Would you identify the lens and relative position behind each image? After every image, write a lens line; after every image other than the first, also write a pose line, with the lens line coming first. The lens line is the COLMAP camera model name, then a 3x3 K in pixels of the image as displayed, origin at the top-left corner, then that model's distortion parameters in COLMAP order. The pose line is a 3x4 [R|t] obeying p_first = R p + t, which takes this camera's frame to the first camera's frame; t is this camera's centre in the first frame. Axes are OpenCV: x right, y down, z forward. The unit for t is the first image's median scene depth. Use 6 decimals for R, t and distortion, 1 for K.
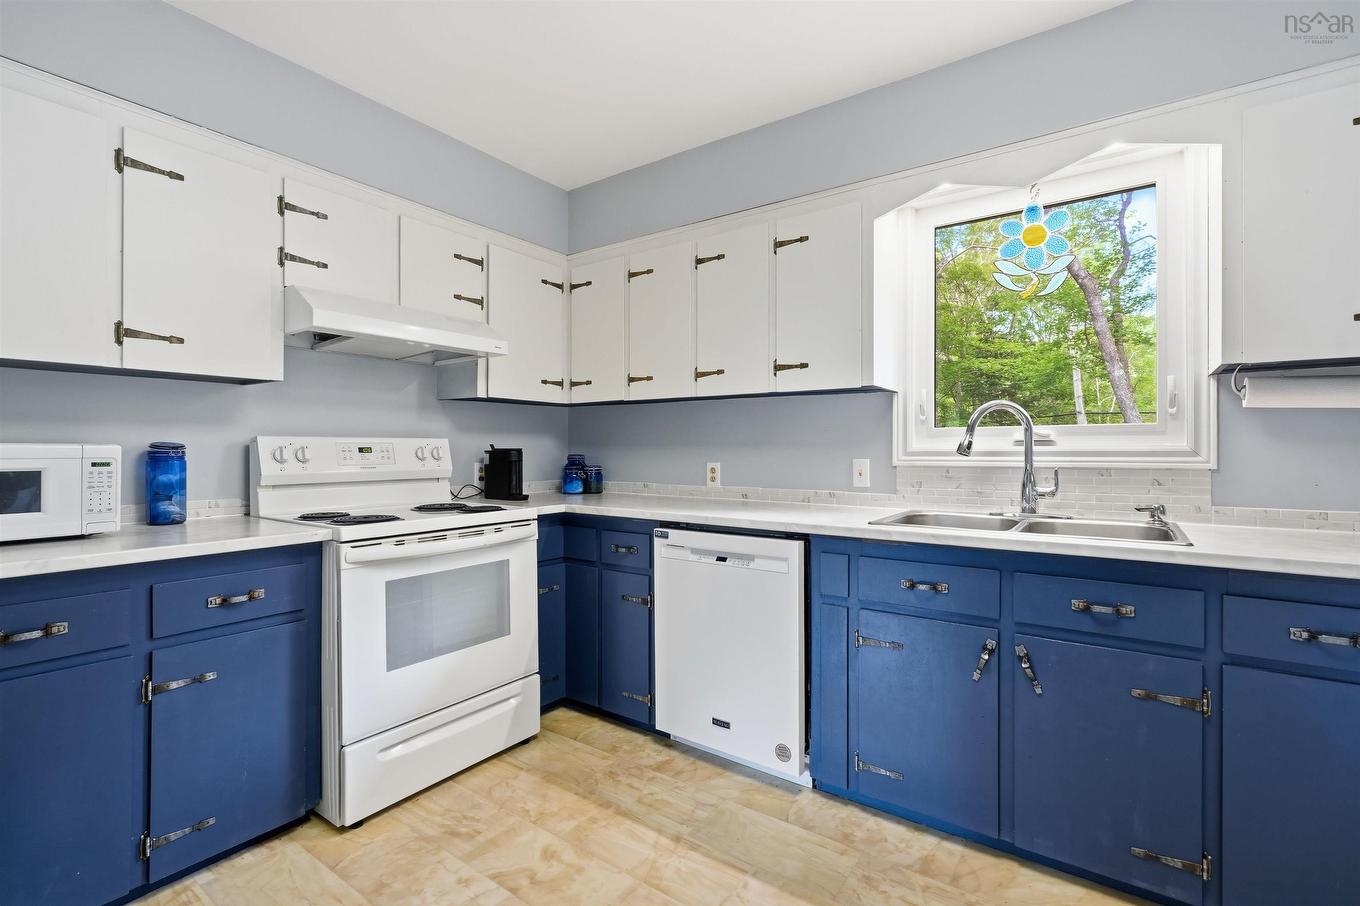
lens RADIAL K [[617.3, 0, 686.1], [0, 617.3, 451.5], [0, 0, 1]] dist [-0.001305, 0.000357]
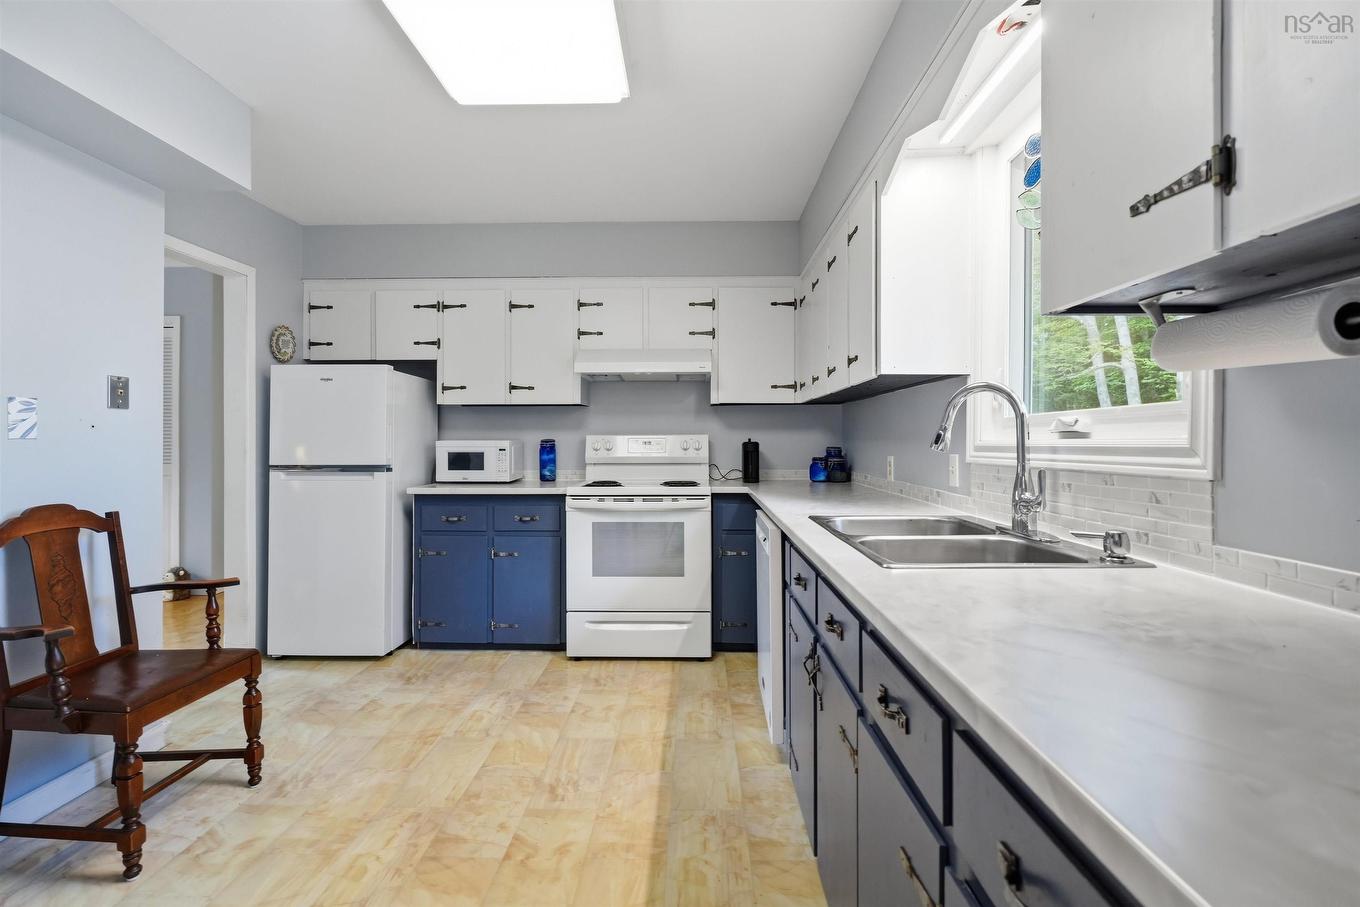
lens RADIAL K [[615.1, 0, 682.6], [0, 615.1, 449.2], [0, 0, 1]] dist [-0.001084, 0.000801]
pose [[0.558272, 0.009363, -0.829605, 0.933793], [-0.002204, 0.999950, 0.009802, -0.003005], [0.829655, -0.003644, 0.558265, 0.248993]]
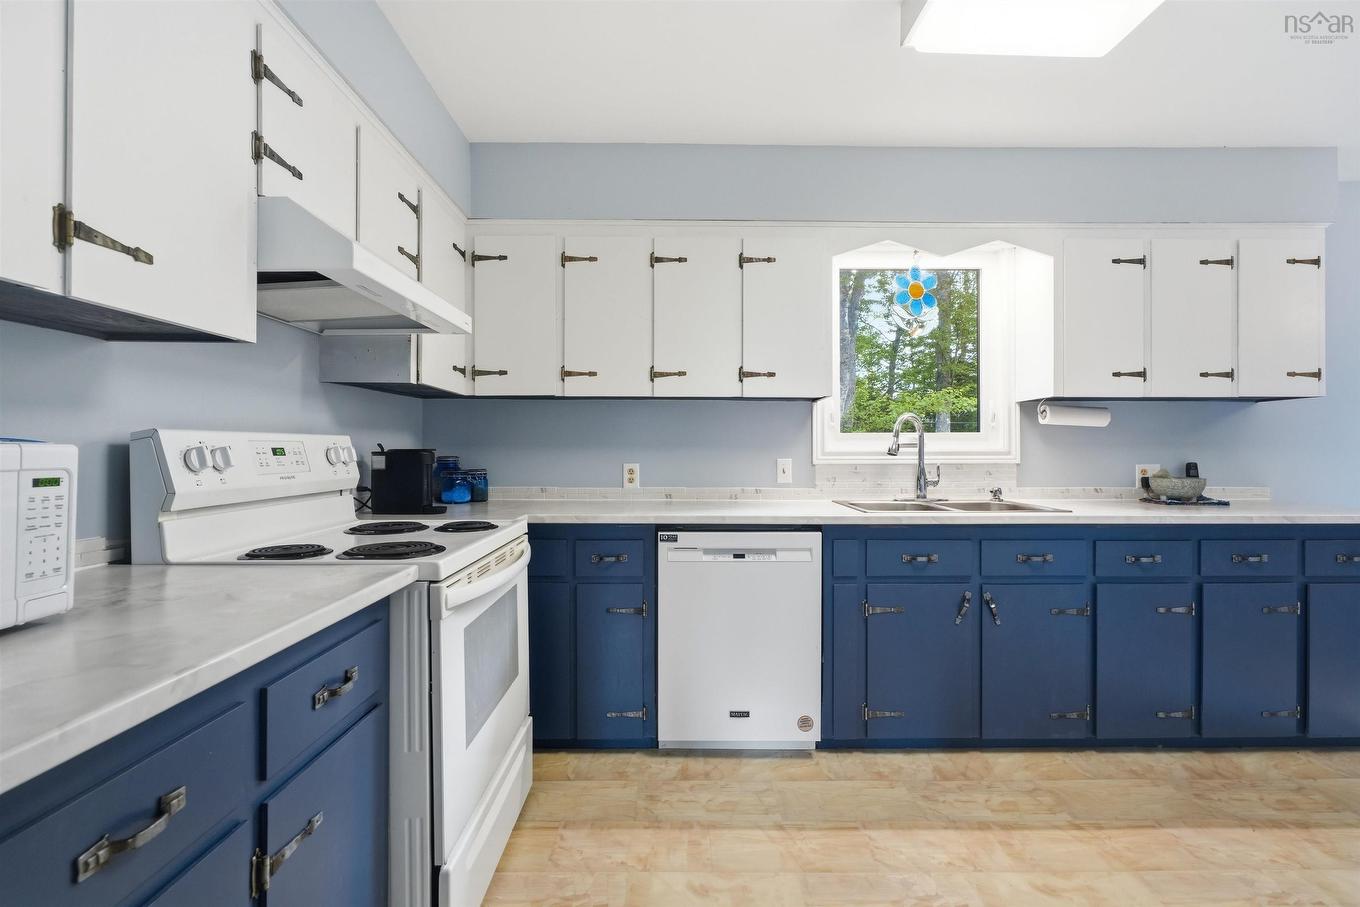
lens RADIAL K [[615.1, 0, 682.6], [0, 615.1, 449.2], [0, 0, 1]] dist [-0.001084, 0.000801]
pose [[0.809740, 0.000659, 0.586789, -0.643565], [0.000764, 0.999997, -0.002178, -0.003795], [-0.586789, 0.002212, 0.809737, 0.221154]]
